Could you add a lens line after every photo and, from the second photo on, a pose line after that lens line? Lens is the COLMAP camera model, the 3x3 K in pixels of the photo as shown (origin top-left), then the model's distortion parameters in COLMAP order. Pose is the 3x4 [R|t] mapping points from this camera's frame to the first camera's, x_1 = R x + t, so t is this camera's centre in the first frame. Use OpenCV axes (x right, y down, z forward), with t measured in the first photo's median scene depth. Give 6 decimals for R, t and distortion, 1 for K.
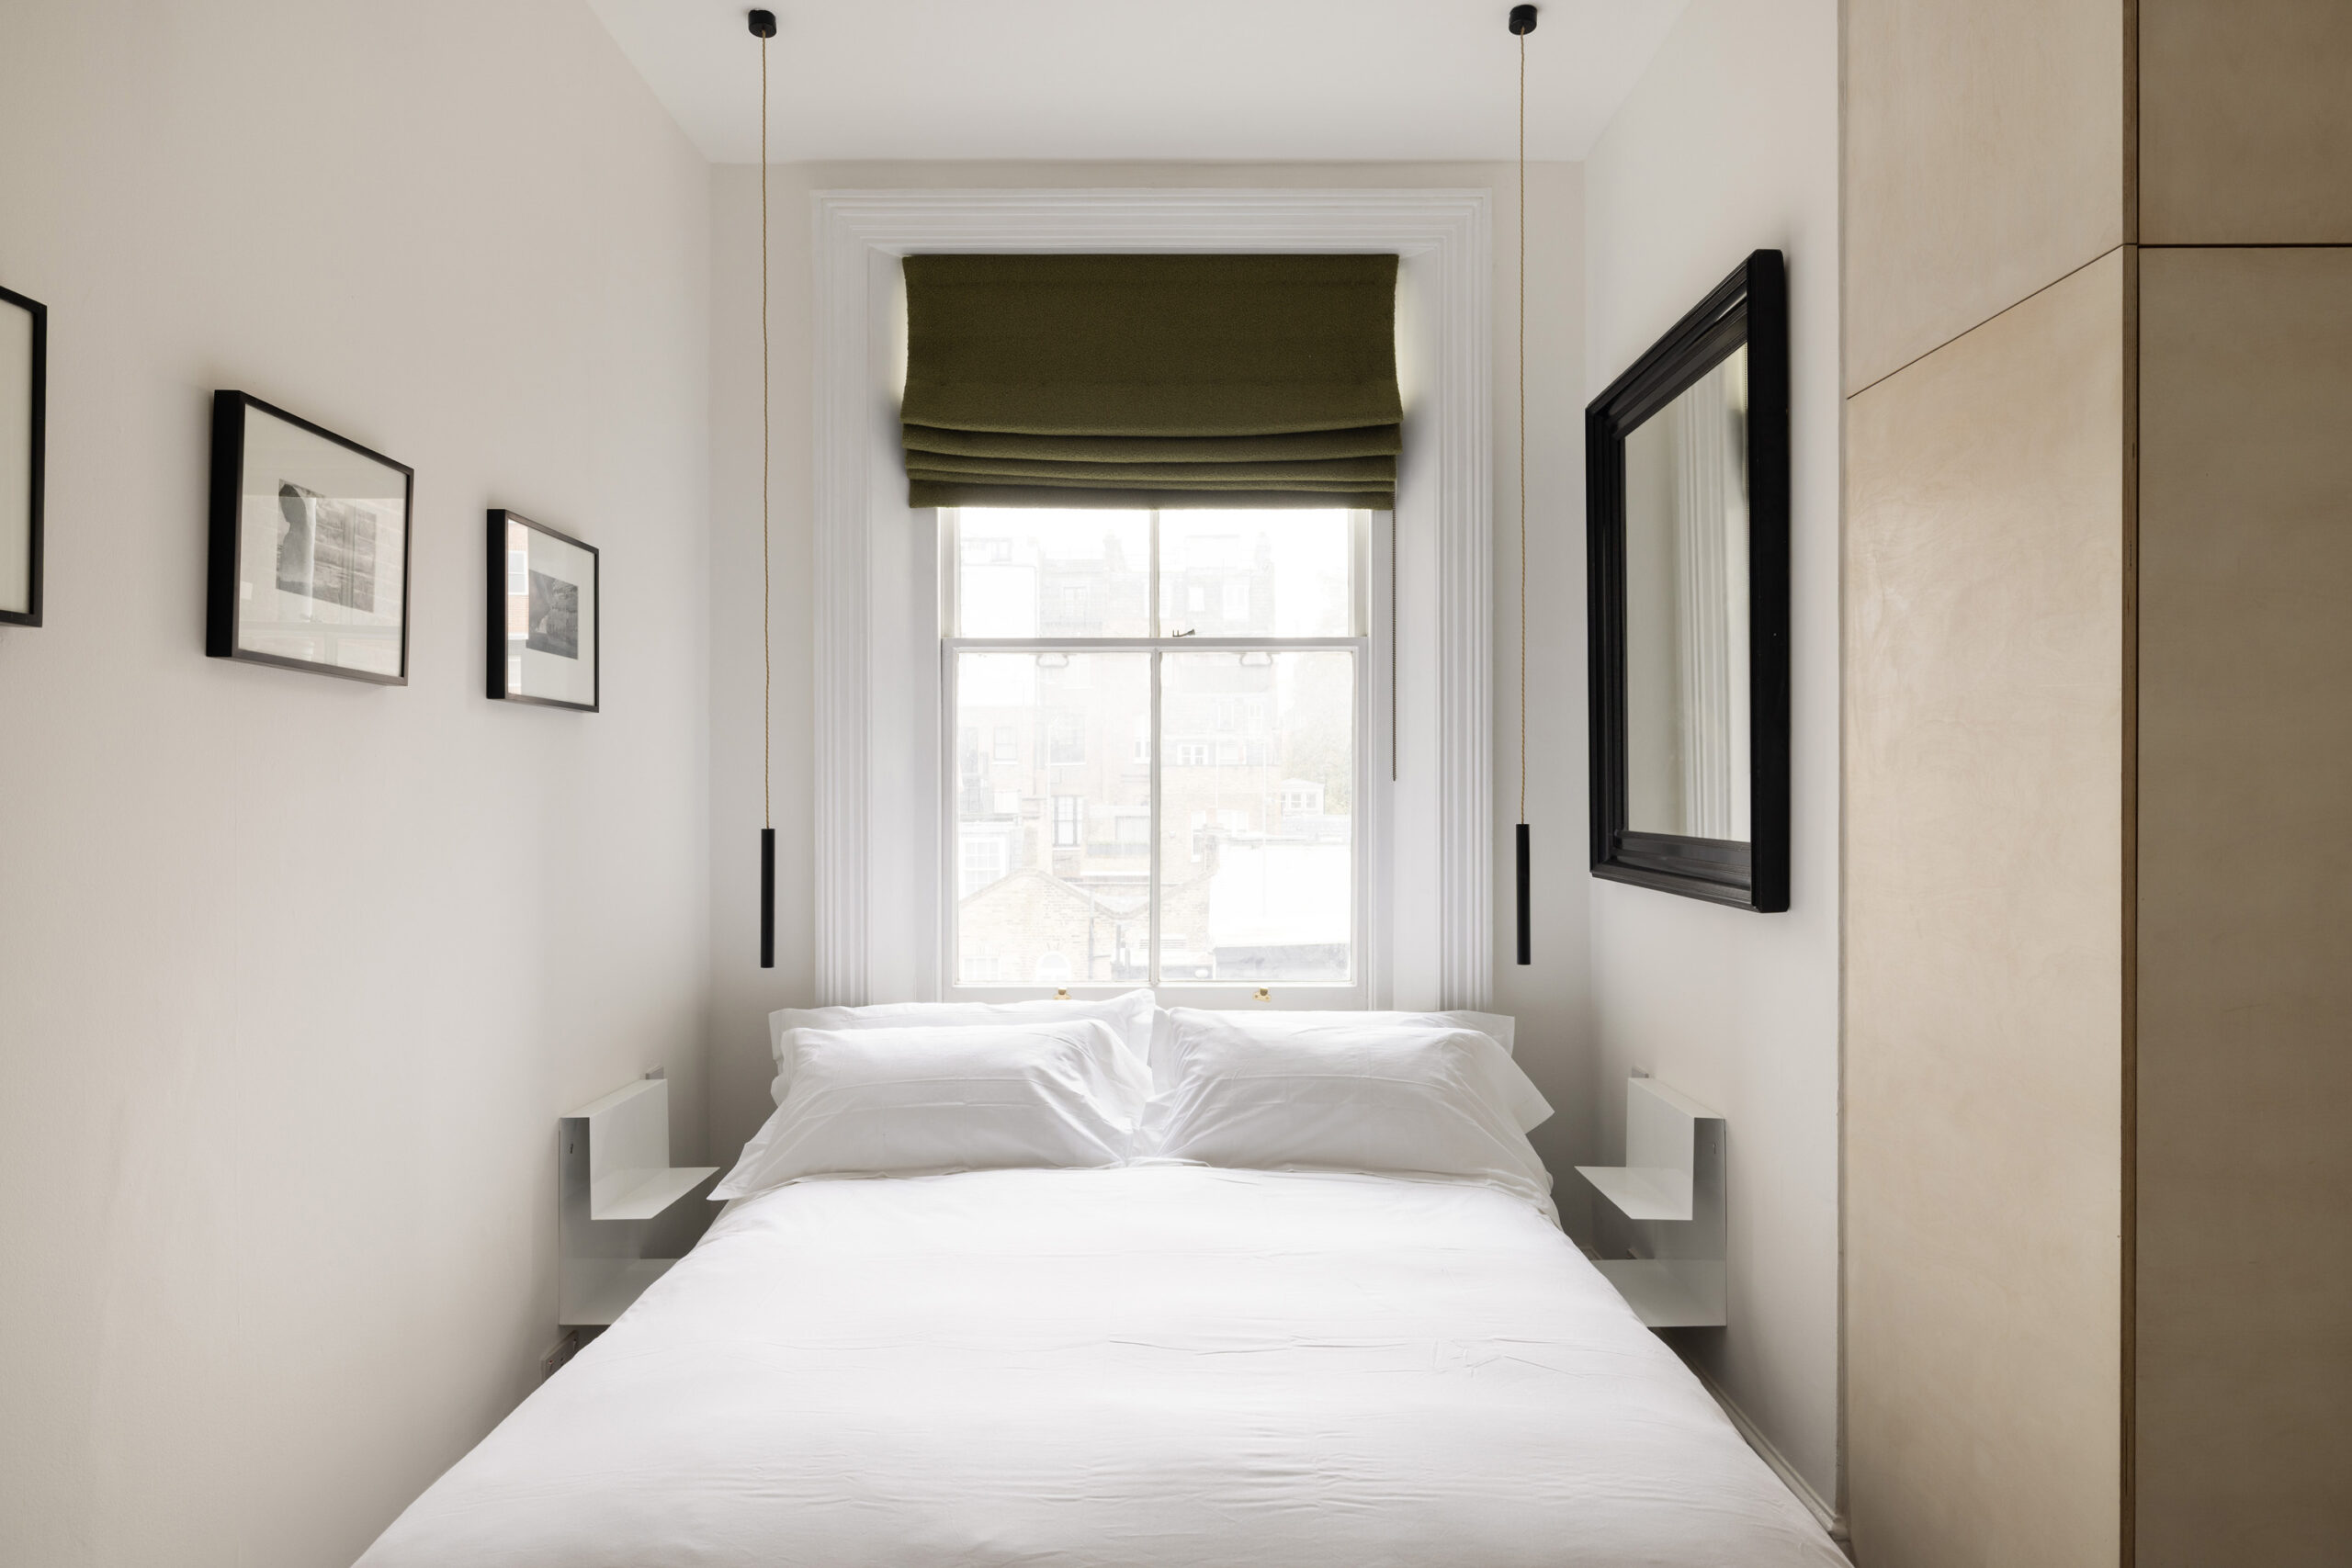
lens RADIAL K [[1380.0, 0, 1176.0], [0, 1380.0, 784.0], [0, 0, 1]] dist [-0.000713, -0.000214]
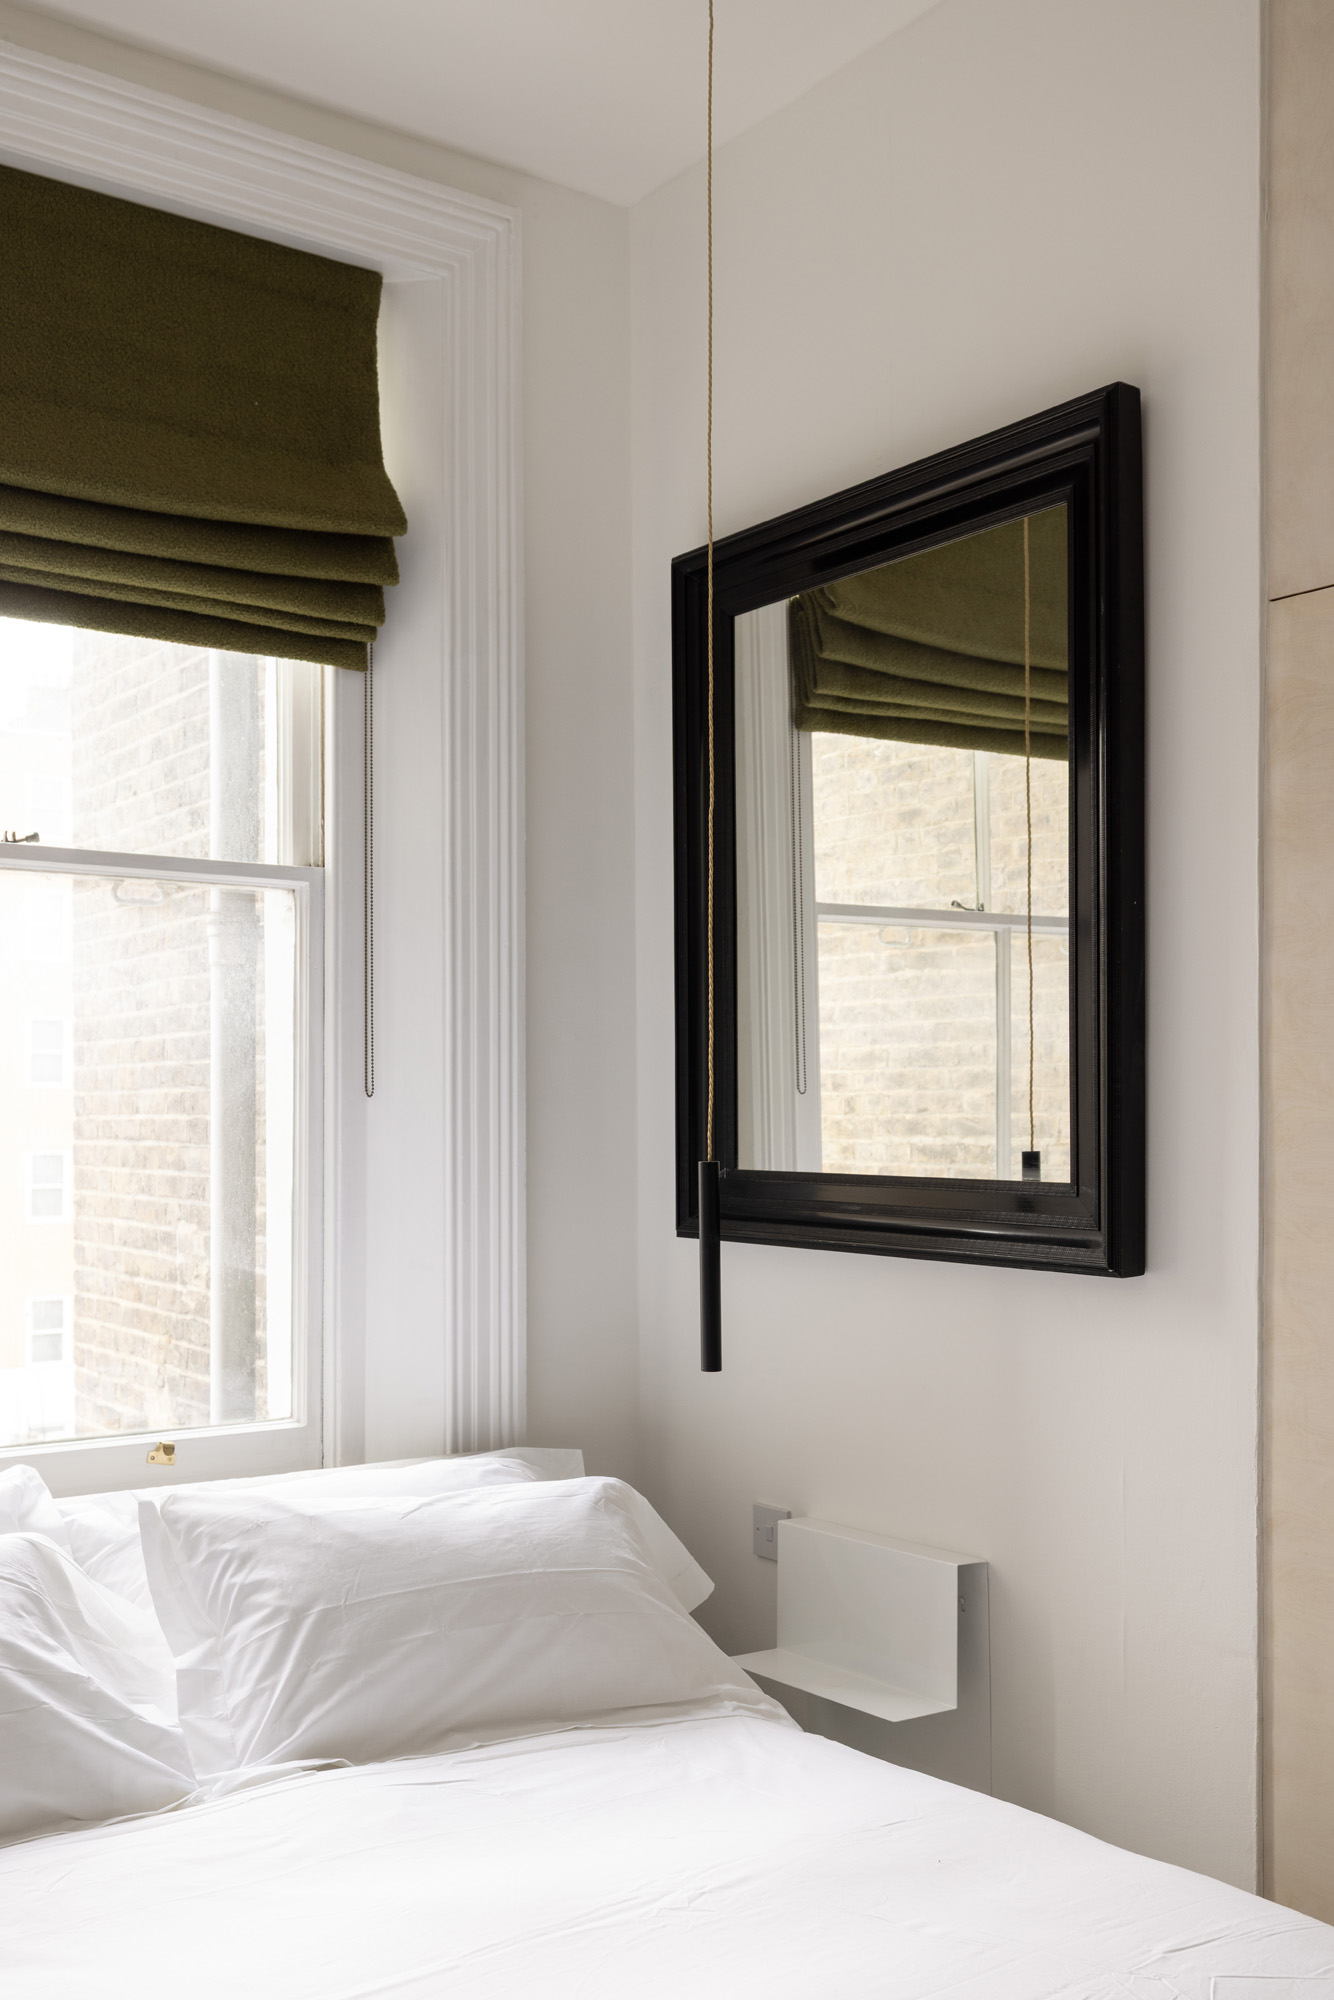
lens RADIAL K [[1923.7, 0, 660.9], [0, 1923.7, 1090.9], [0, 0, 1]] dist [0.008648, 0.002812]
pose [[0.815775, 0.008218, 0.578311, -0.312883], [-0.004149, 0.999956, -0.008356, 0.002454], [-0.578355, 0.004417, 0.815774, 0.250424]]
